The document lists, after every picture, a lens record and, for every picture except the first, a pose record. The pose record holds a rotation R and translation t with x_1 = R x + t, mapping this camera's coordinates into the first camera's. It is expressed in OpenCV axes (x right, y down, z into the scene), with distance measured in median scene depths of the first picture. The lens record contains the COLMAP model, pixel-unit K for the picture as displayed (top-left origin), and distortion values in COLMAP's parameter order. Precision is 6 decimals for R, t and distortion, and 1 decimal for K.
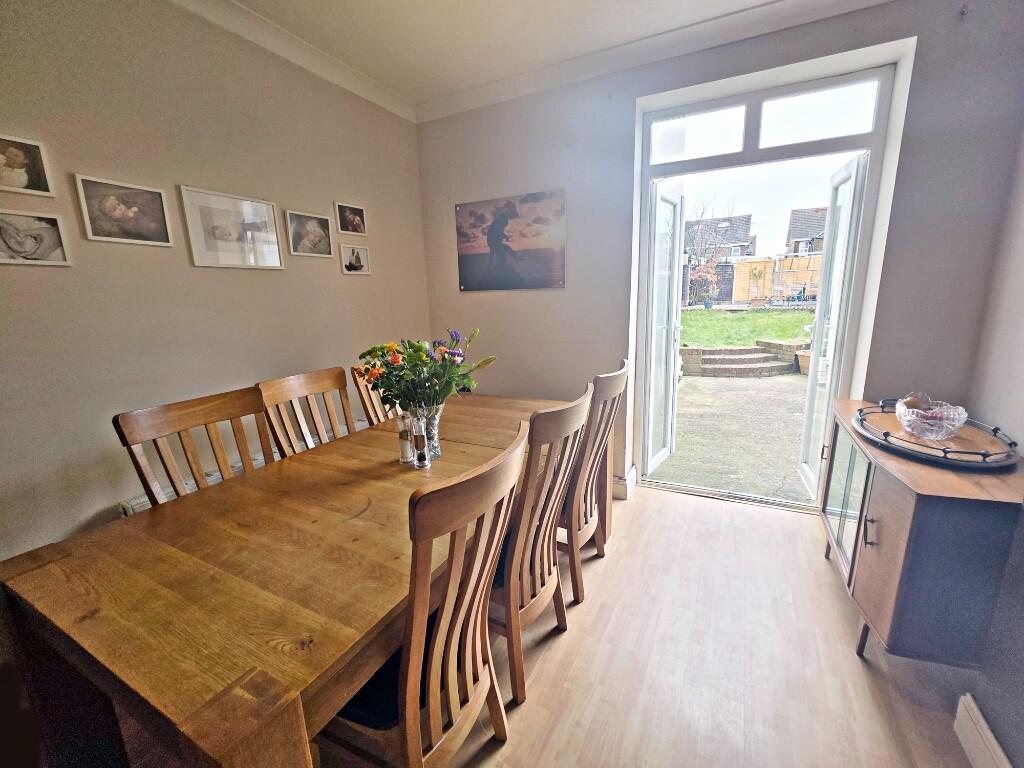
lens RADIAL K [[427.1, 0, 515.0], [0, 427.1, 387.9], [0, 0, 1]] dist [0.002270, 0.000103]
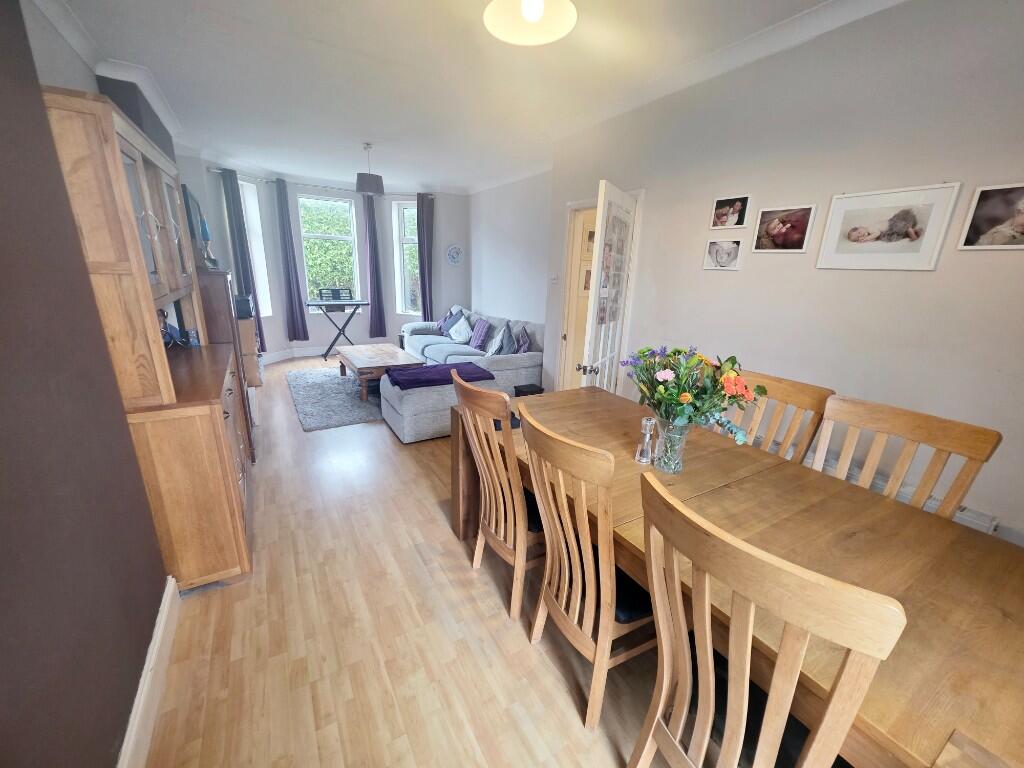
lens RADIAL K [[409.4, 0, 512.0], [0, 409.4, 384.0], [0, 0, 1]] dist [0.001683, 0.000187]
pose [[-0.525611, 0.243352, -0.815176, 0.620977], [-0.200796, 0.895653, 0.396846, -0.277459], [0.826688, 0.372271, -0.421901, 0.900747]]
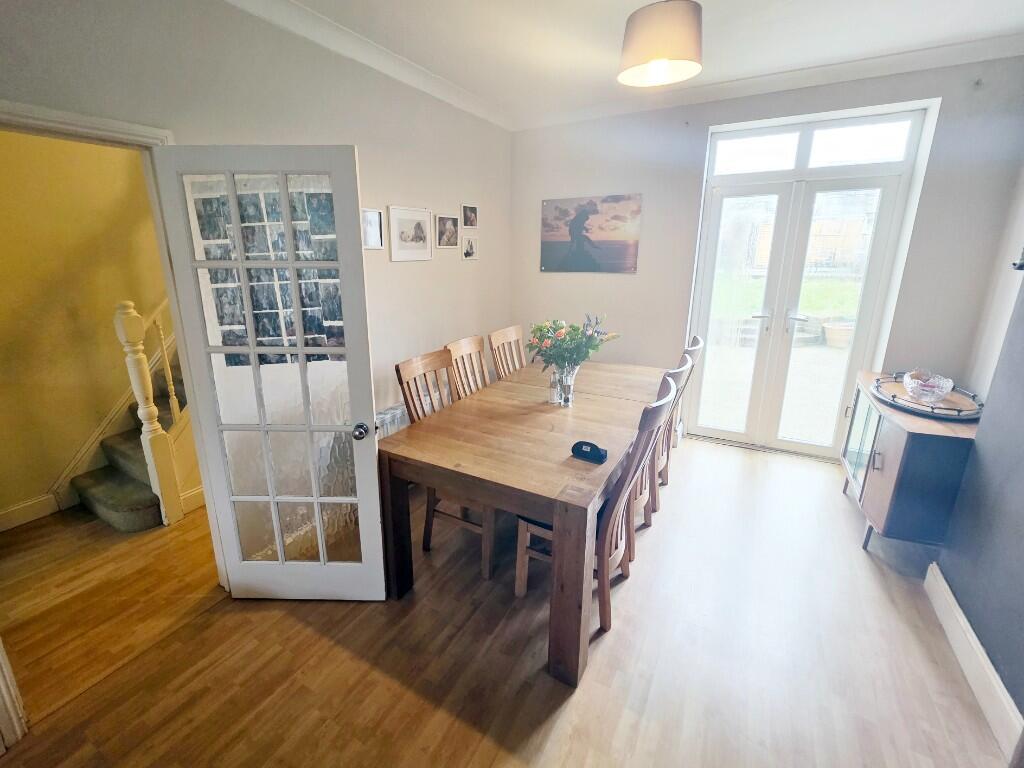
lens RADIAL K [[449.0, 0, 483.8], [0, 449.0, 366.8], [0, 0, 1]] dist [0.000695, 0.000131]
pose [[0.997839, 0.034224, -0.056082, -0.346848], [-0.031935, 0.998640, 0.041212, -0.007048], [0.057416, -0.039332, 0.997575, -0.473688]]
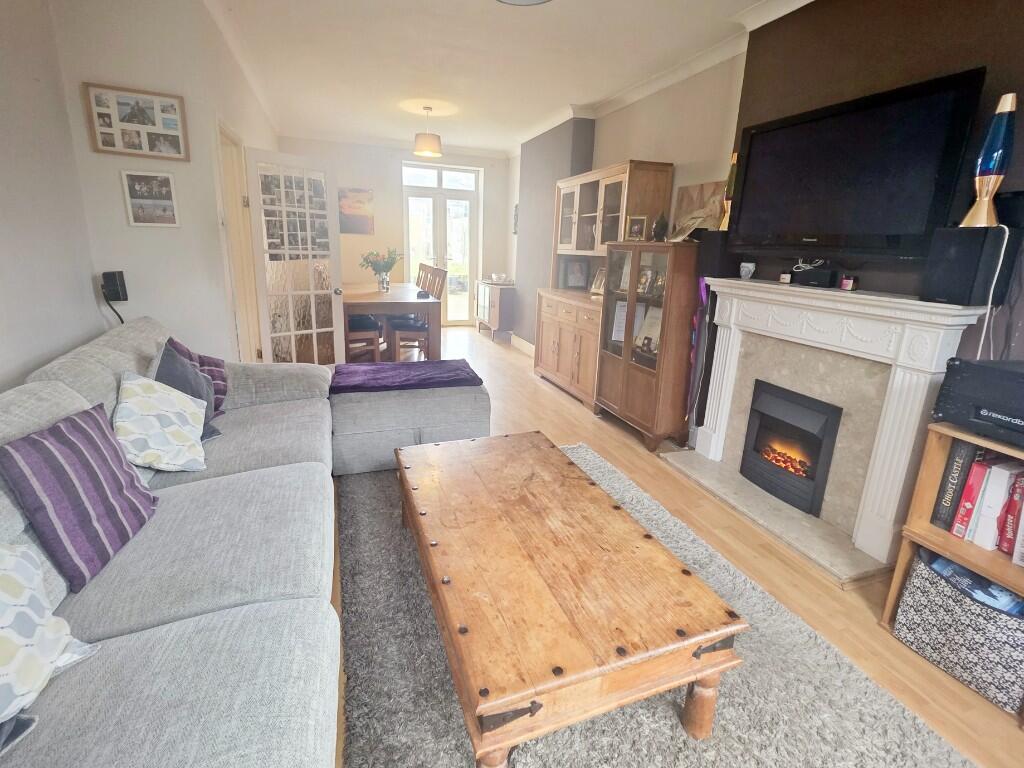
lens RADIAL K [[427.1, 0, 515.0], [0, 427.1, 387.9], [0, 0, 1]] dist [0.002270, 0.000103]
pose [[0.679825, -0.188450, 0.708748, -1.621743], [0.108558, 0.981633, 0.156880, 0.405651], [-0.725295, -0.029710, 0.687797, -1.575494]]
